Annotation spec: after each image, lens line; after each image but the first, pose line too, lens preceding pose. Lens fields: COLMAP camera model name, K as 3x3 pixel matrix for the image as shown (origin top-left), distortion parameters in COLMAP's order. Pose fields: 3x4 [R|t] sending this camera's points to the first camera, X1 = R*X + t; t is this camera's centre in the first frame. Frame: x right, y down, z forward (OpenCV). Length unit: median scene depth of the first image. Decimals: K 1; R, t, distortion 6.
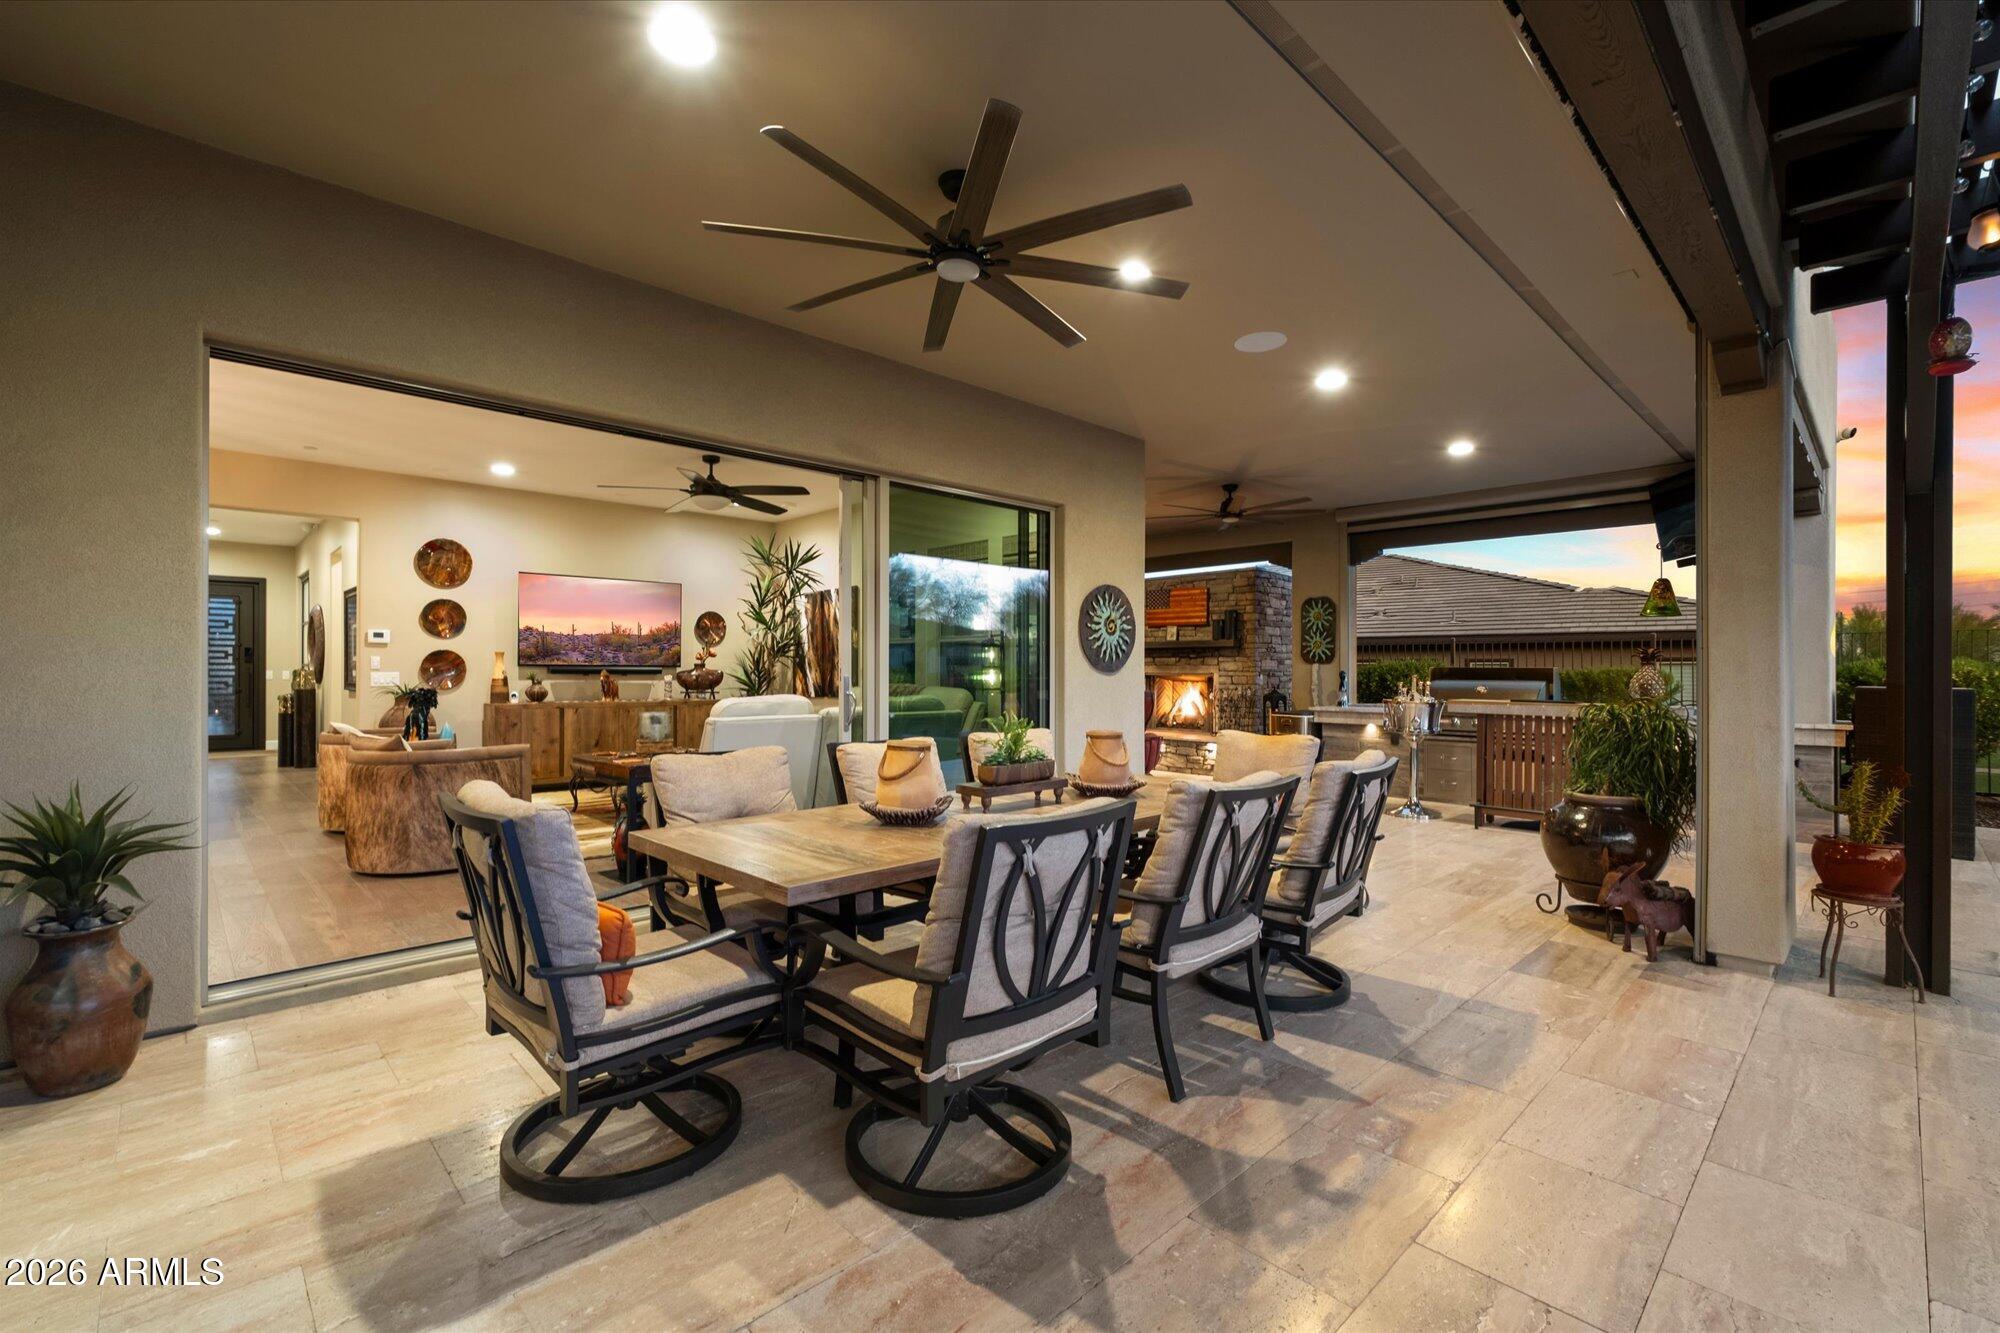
lens RADIAL K [[860.6, 0, 997.5], [0, 860.6, 671.8], [0, 0, 1]] dist [0.002613, -0.000078]
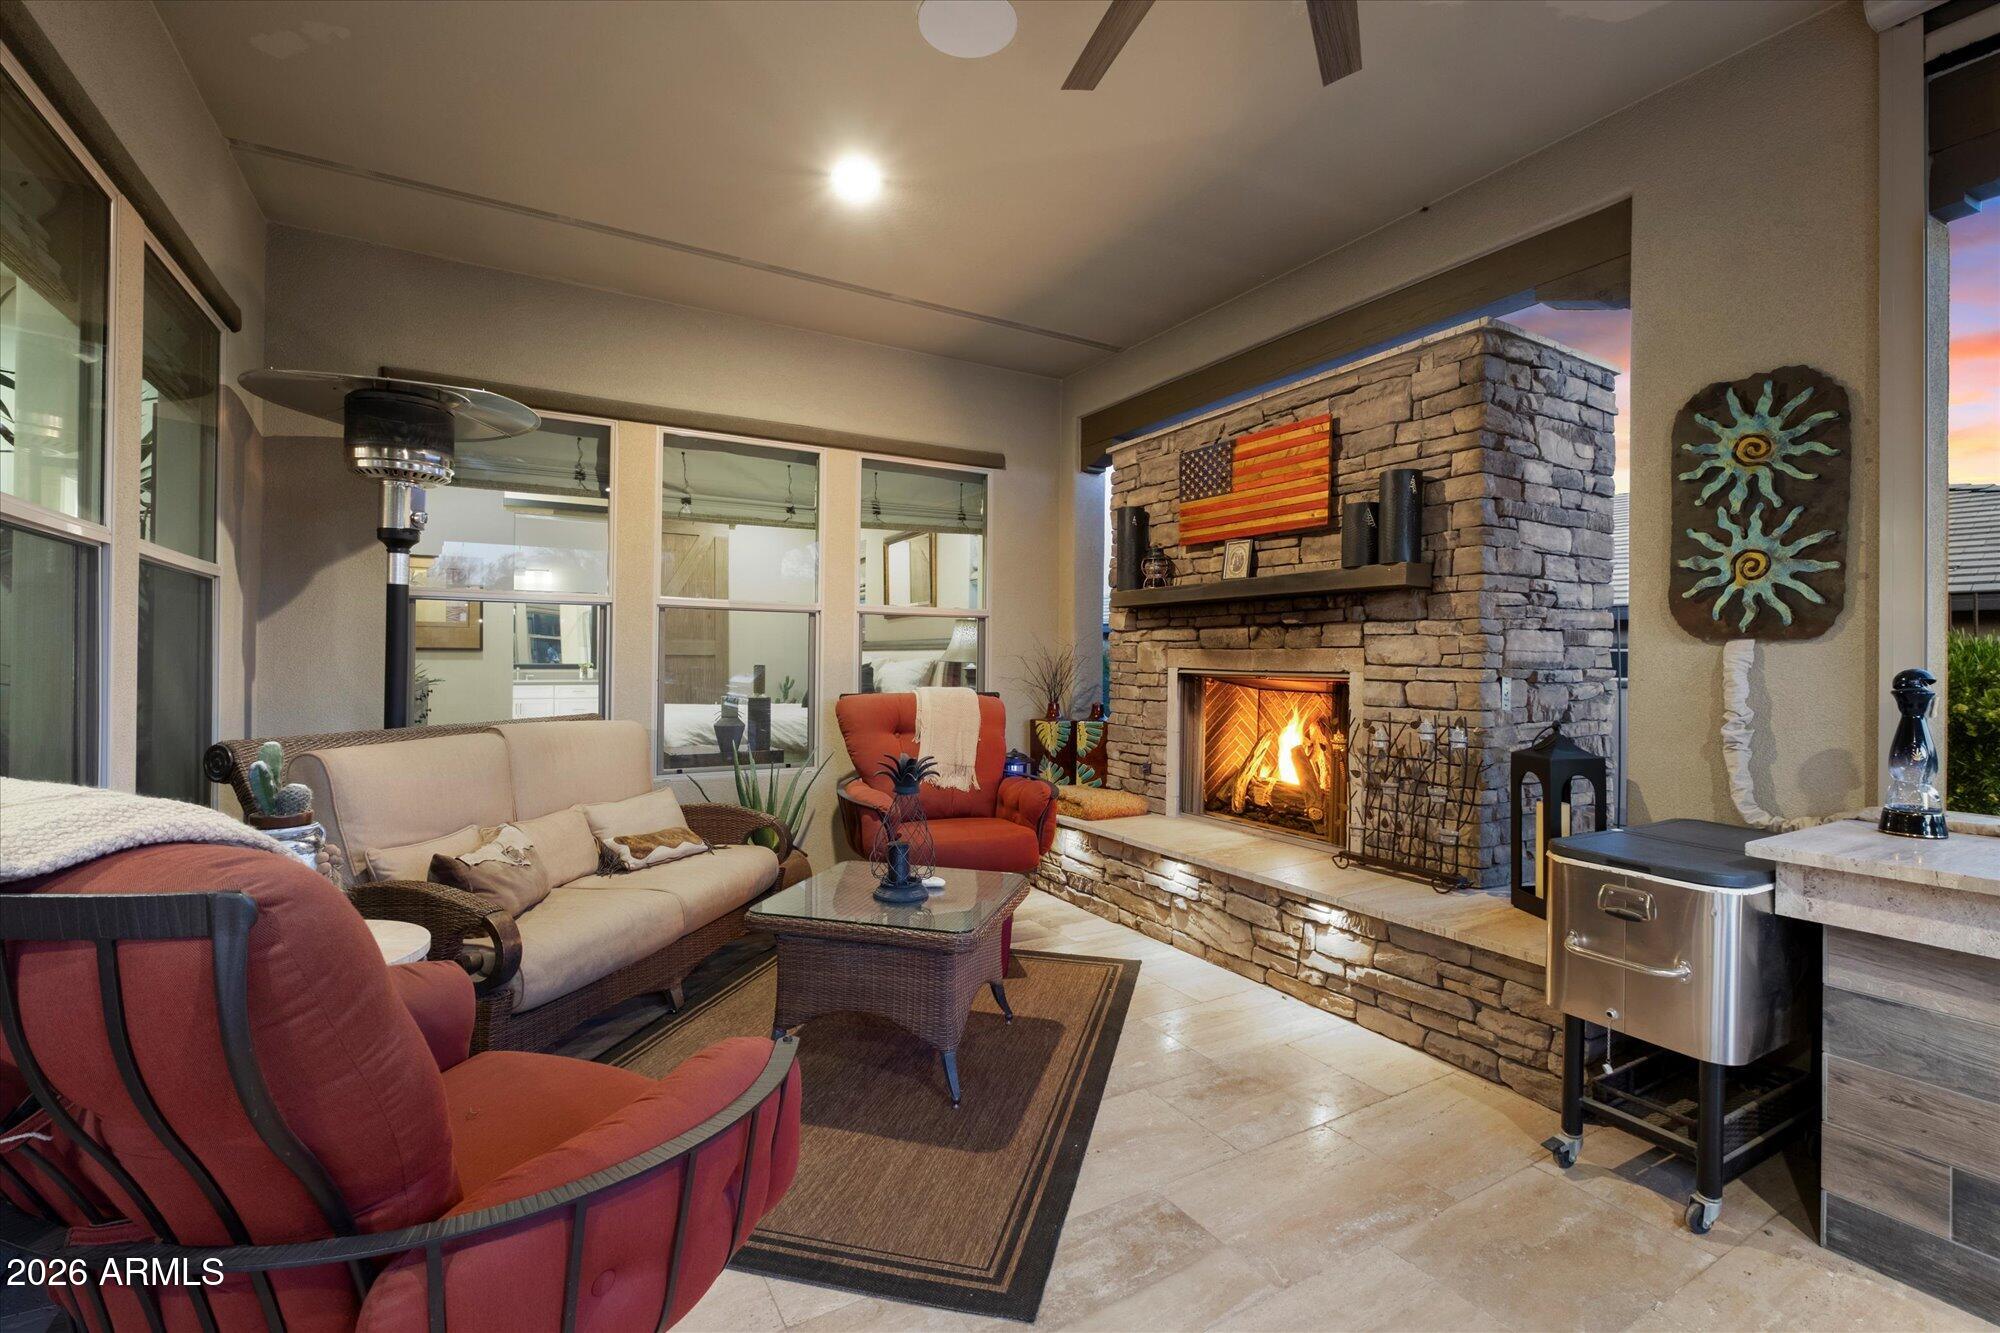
lens RADIAL K [[860.6, 0, 1018.5], [0, 860.6, 661.3], [0, 0, 1]] dist [0.002613, -0.000078]
pose [[0.974689, 0.003825, -0.223533, 0.222082], [-0.002801, 0.999984, 0.004895, -0.003839], [0.223548, -0.004145, 0.974684, 0.714762]]
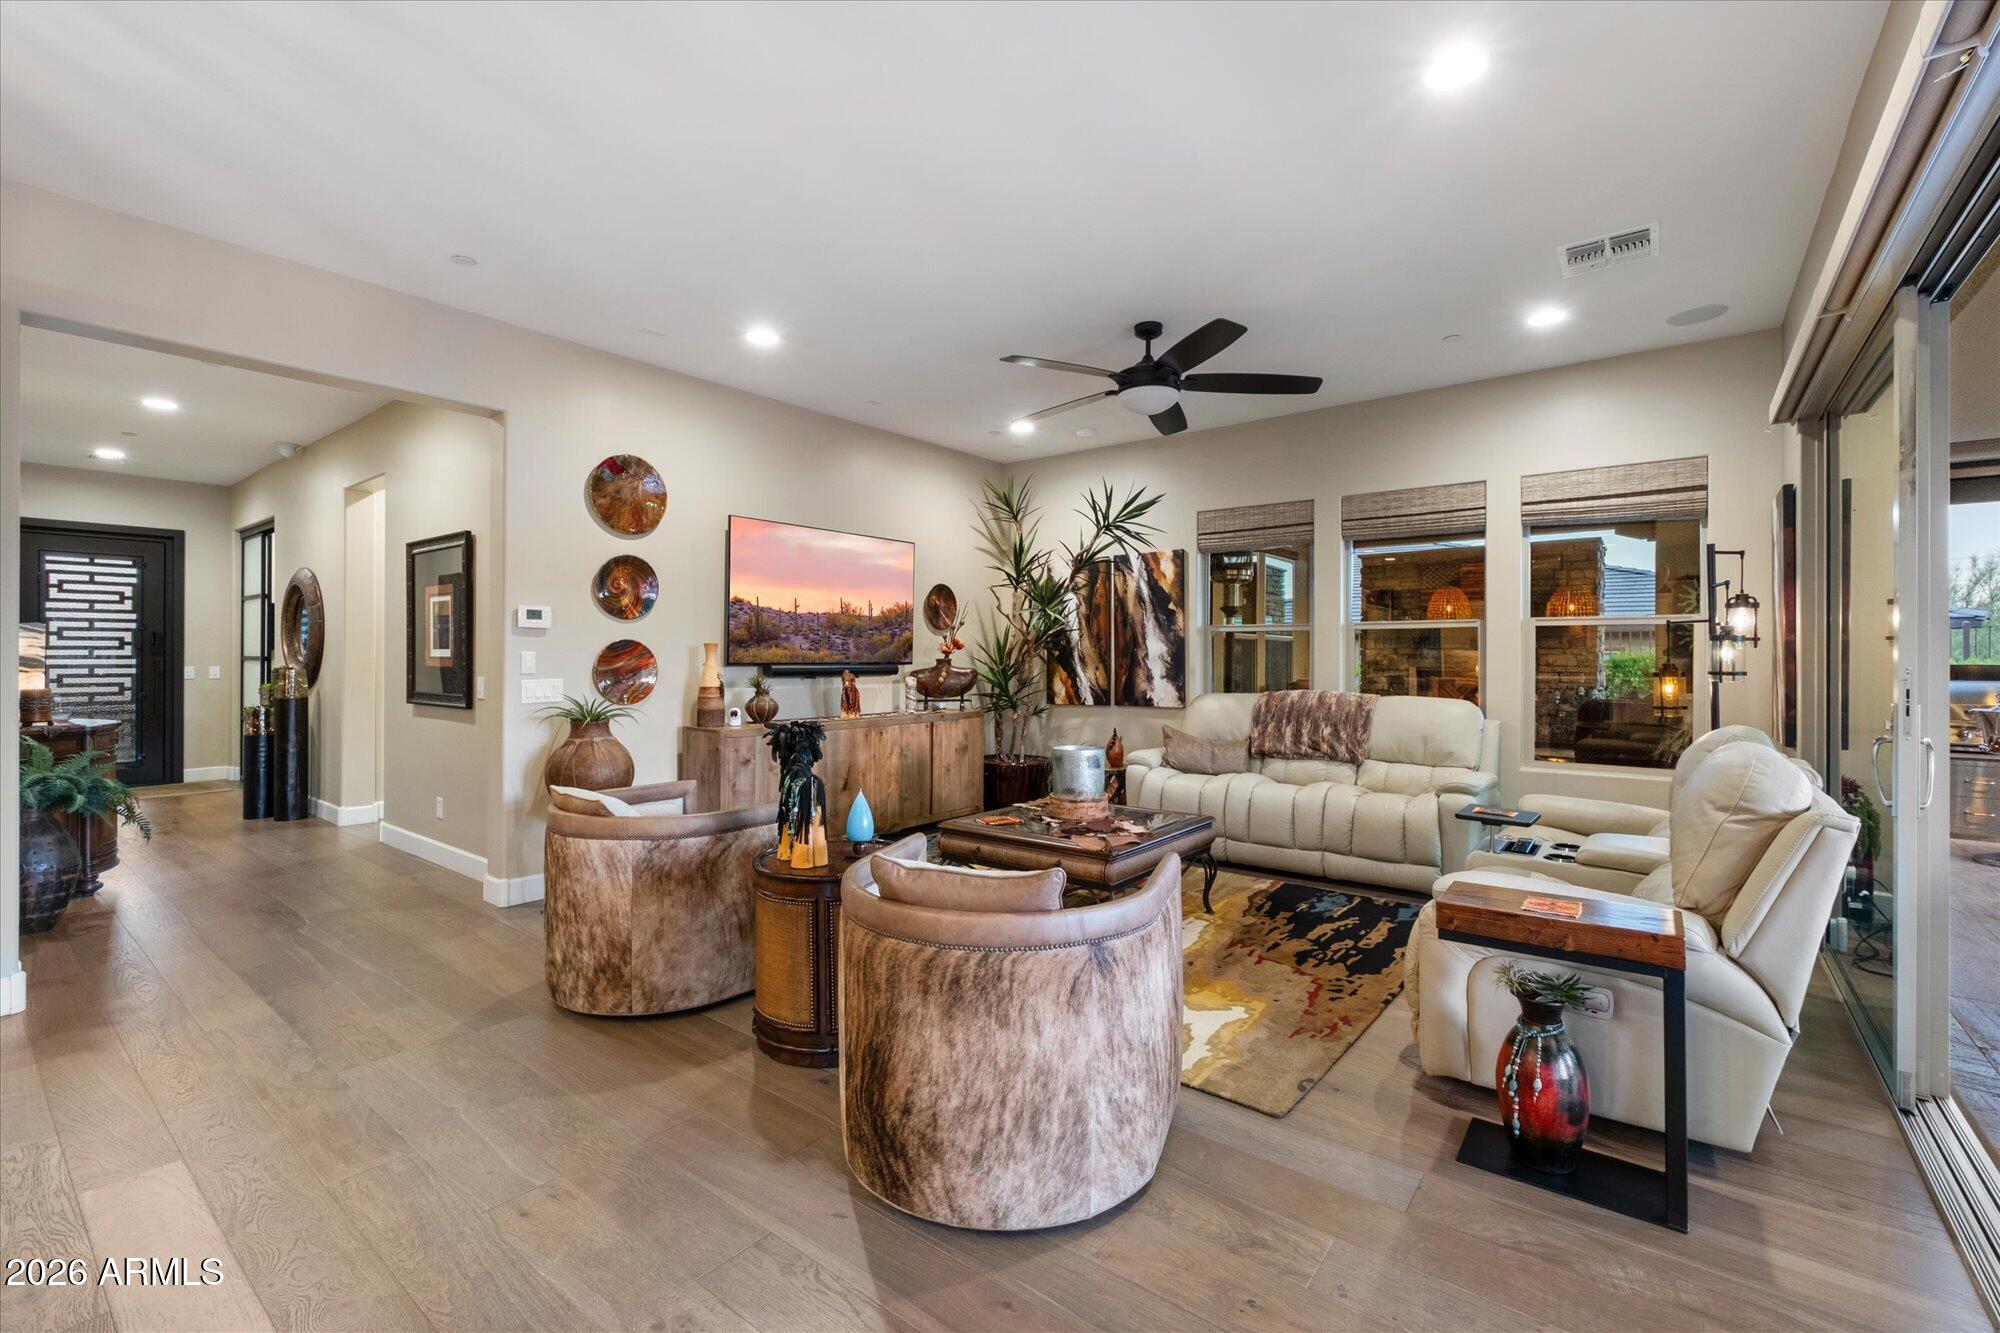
lens RADIAL K [[860.6, 0, 981.6], [0, 860.6, 657.2], [0, 0, 1]] dist [0.002613, -0.000078]
pose [[0.992025, -0.001558, 0.126030, -0.397074], [0.001270, 0.999996, 0.002364, -0.012063], [-0.126034, -0.002185, 0.992024, 0.315269]]
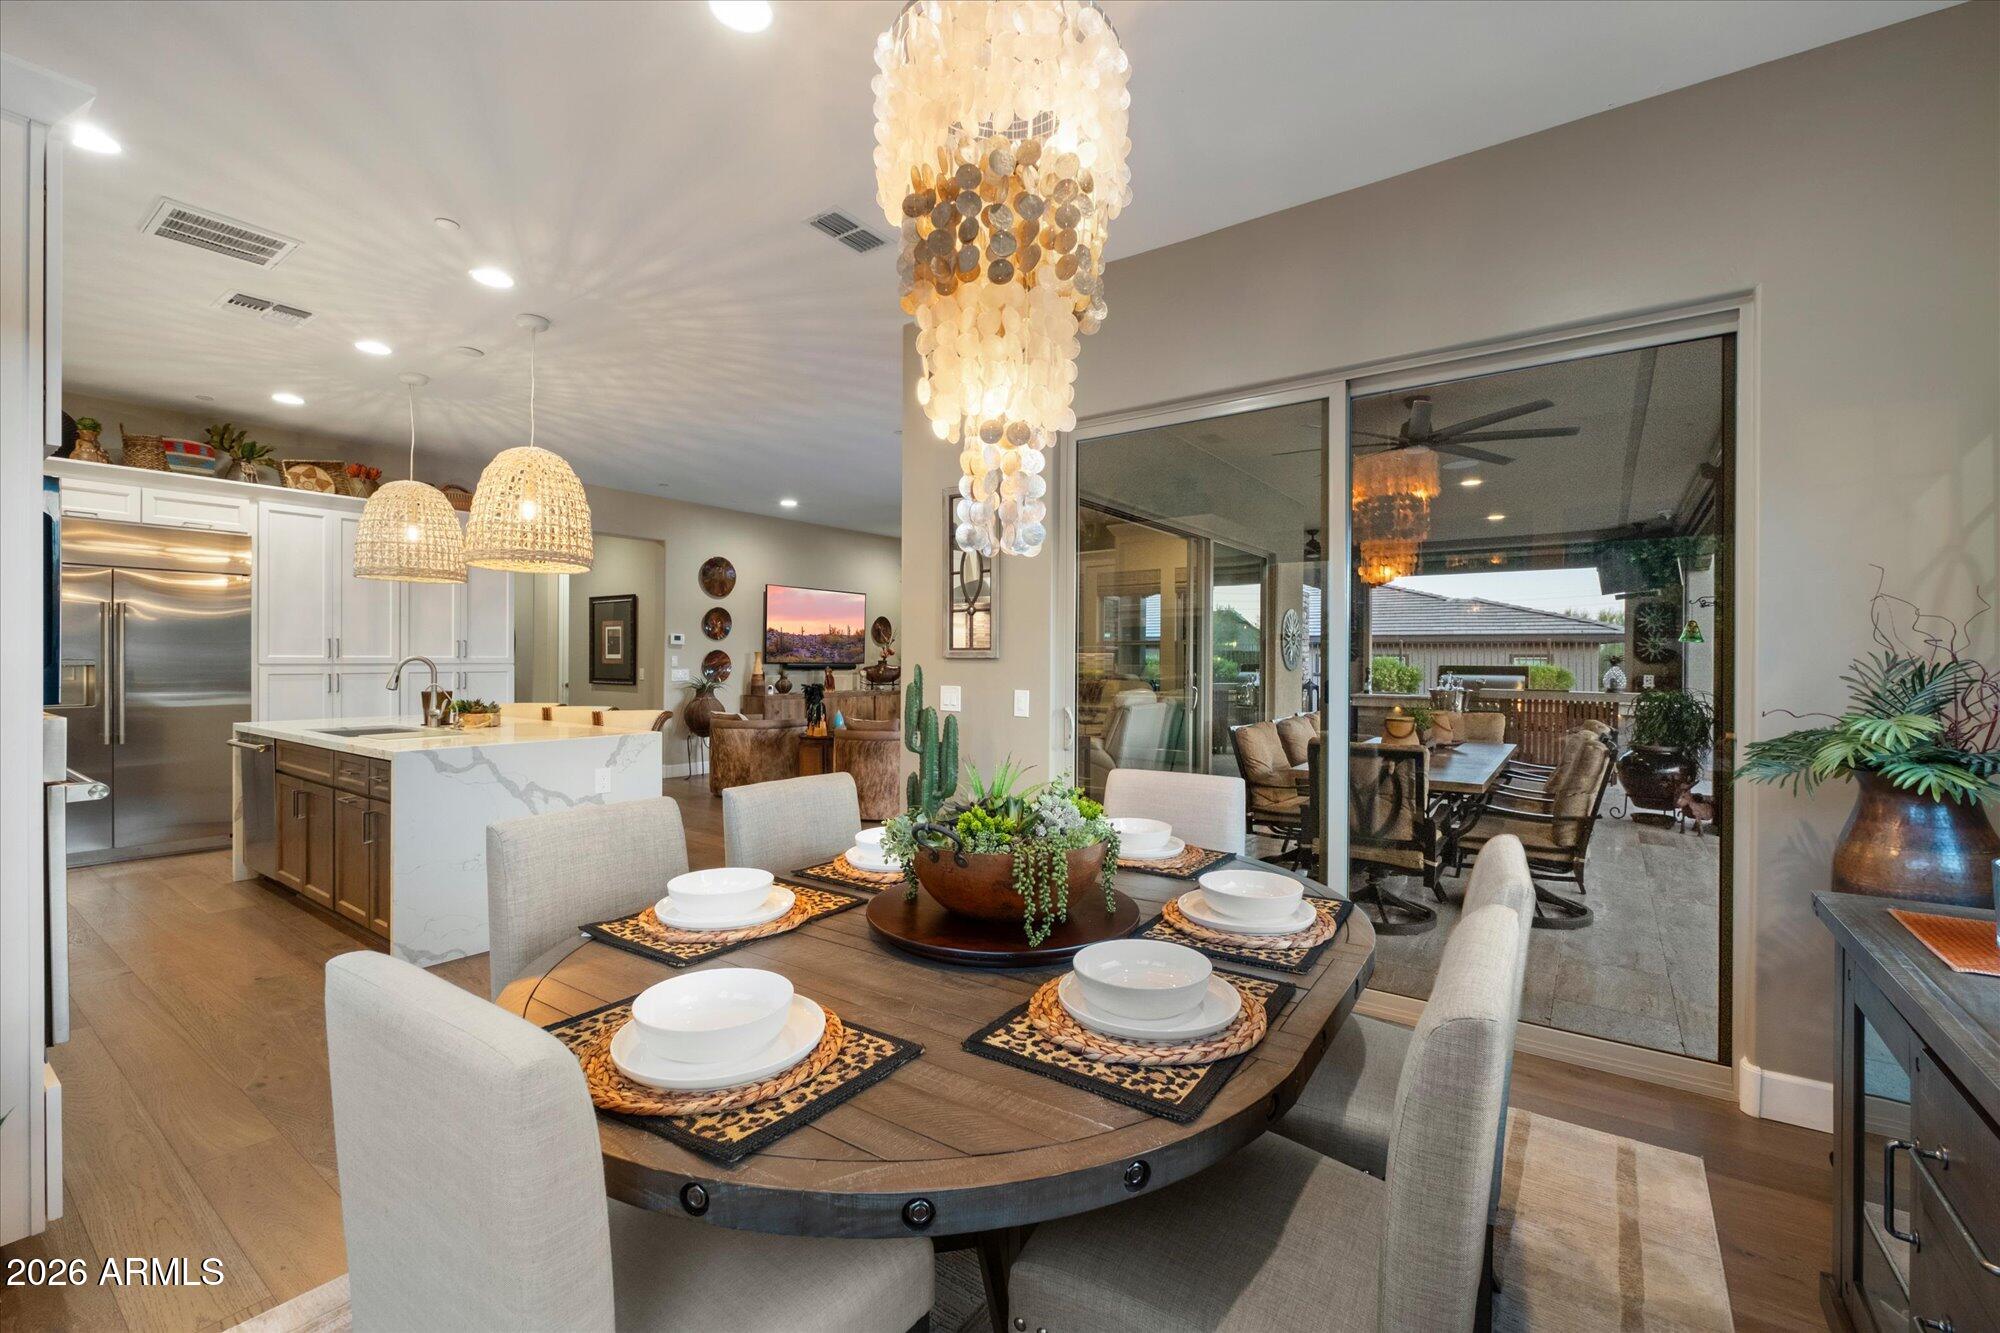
lens RADIAL K [[860.6, 0, 995.5], [0, 860.6, 659.6], [0, 0, 1]] dist [0.002613, -0.000078]
pose [[0.983120, 0.002541, 0.182945, -0.404774], [-0.002833, 0.999995, 0.001334, -0.012672], [-0.182940, -0.001830, 0.983122, -0.199927]]
